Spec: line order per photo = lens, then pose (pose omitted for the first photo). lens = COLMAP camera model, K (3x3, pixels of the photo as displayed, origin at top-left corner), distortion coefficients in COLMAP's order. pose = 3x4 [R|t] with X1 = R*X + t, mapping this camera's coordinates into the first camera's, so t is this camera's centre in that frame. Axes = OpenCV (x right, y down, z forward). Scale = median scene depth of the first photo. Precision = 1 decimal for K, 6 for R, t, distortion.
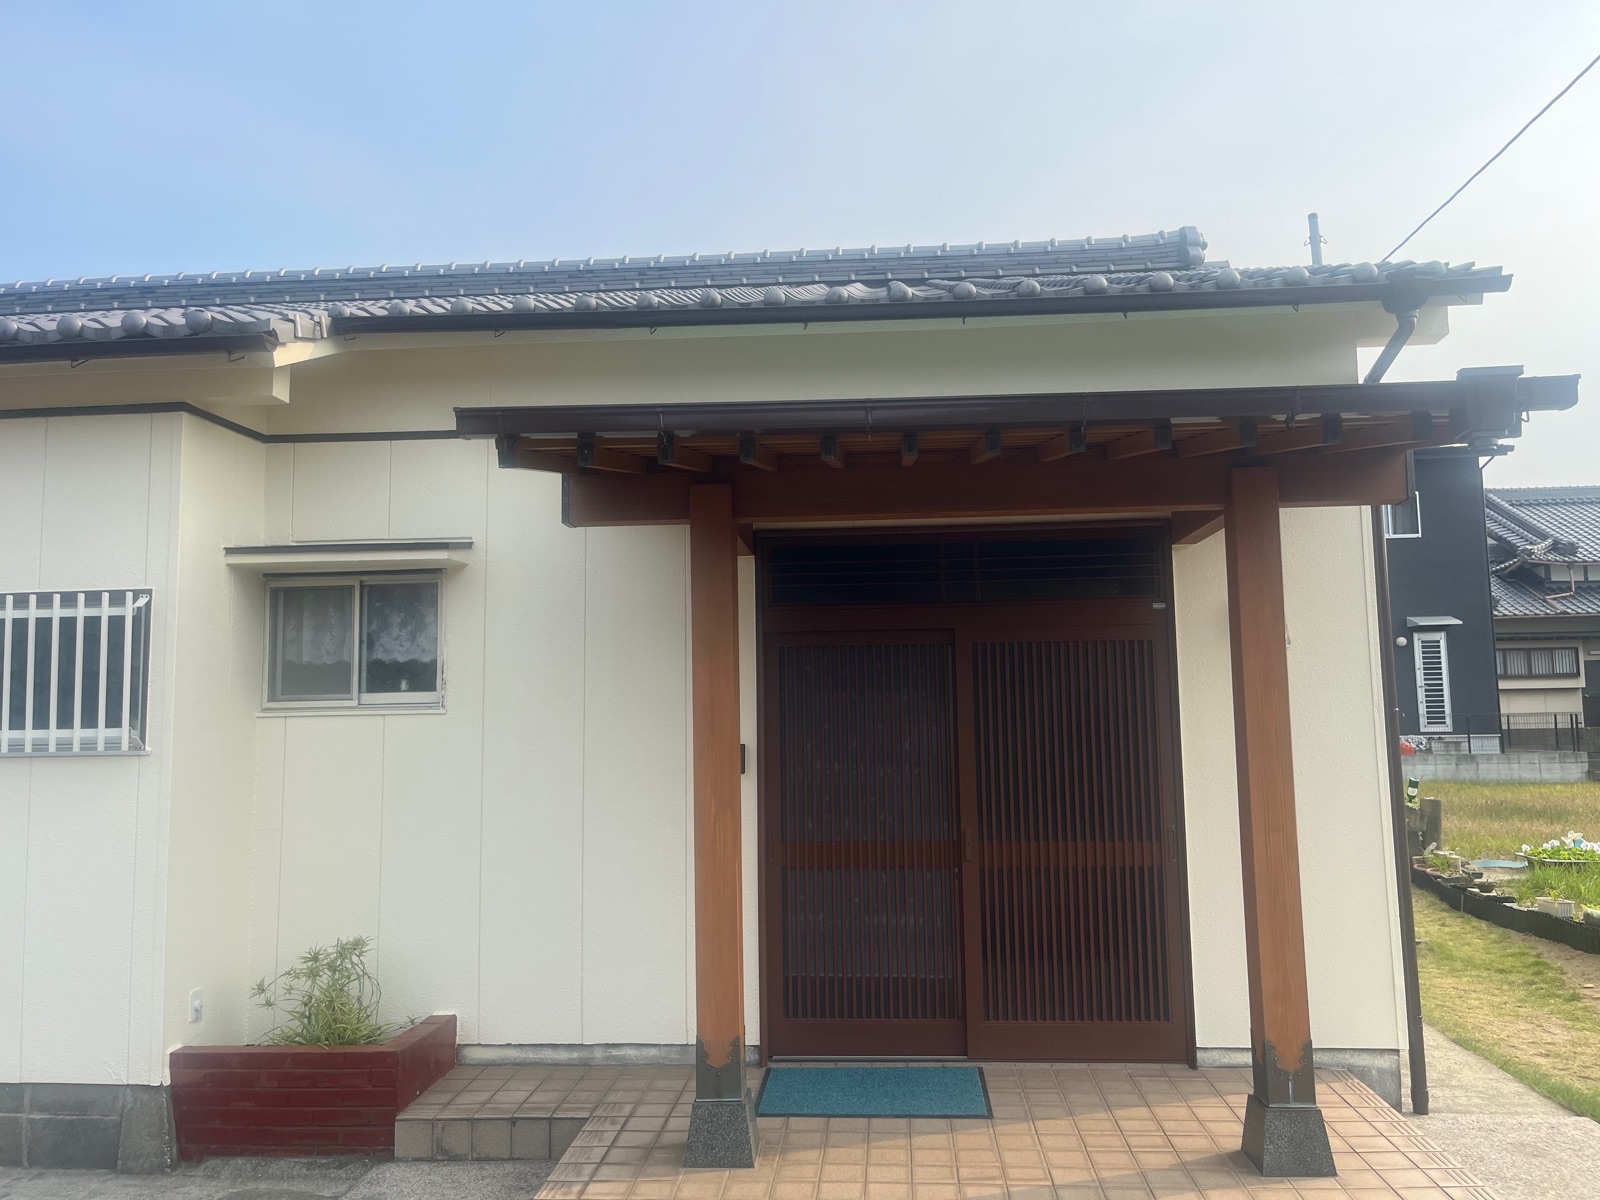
lens RADIAL K [[1108.1, 0, 800.0], [0, 1108.1, 600.0], [0, 0, 1]] dist [0.039262, -0.046327]
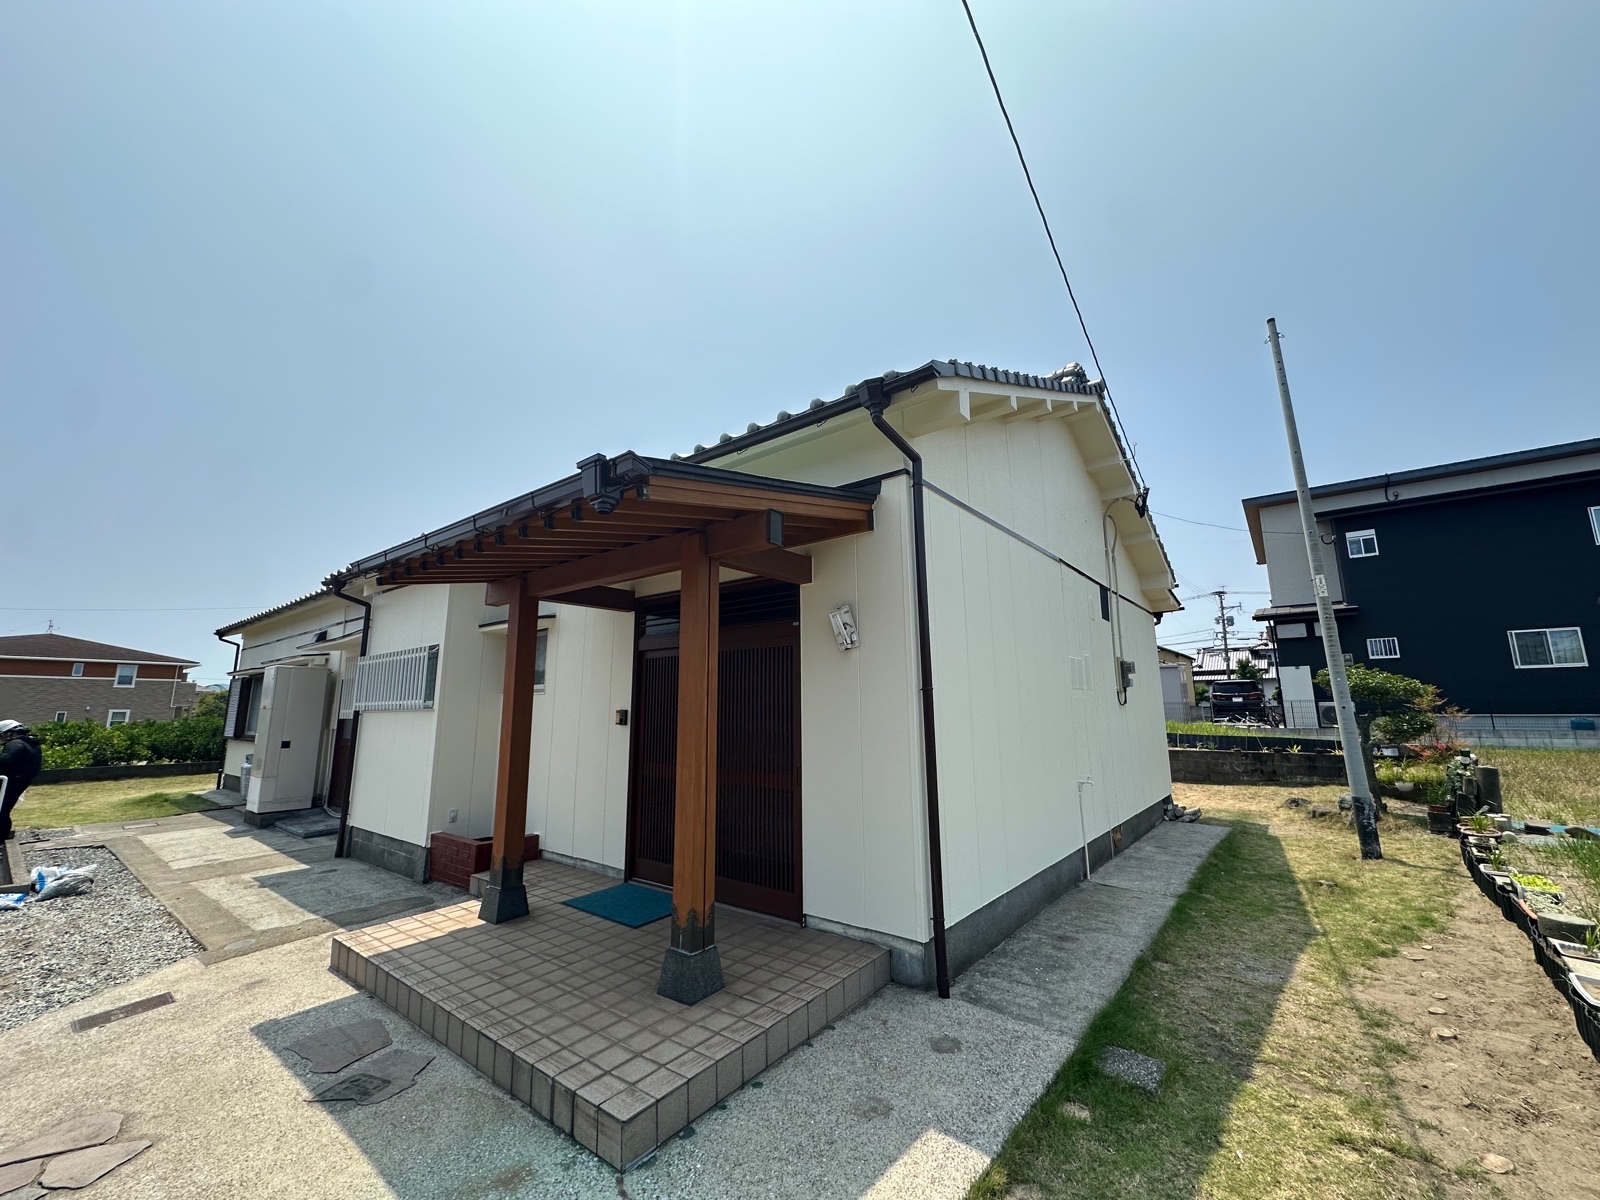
lens RADIAL K [[590.8, 0, 800.0], [0, 590.8, 600.0], [0, 0, 1]] dist [-0.000150, -0.000016]
pose [[0.852767, -0.078359, -0.516381, 0.830319], [0.053144, 0.996568, -0.063462, 0.016221], [0.519581, 0.026676, 0.854005, 0.289751]]
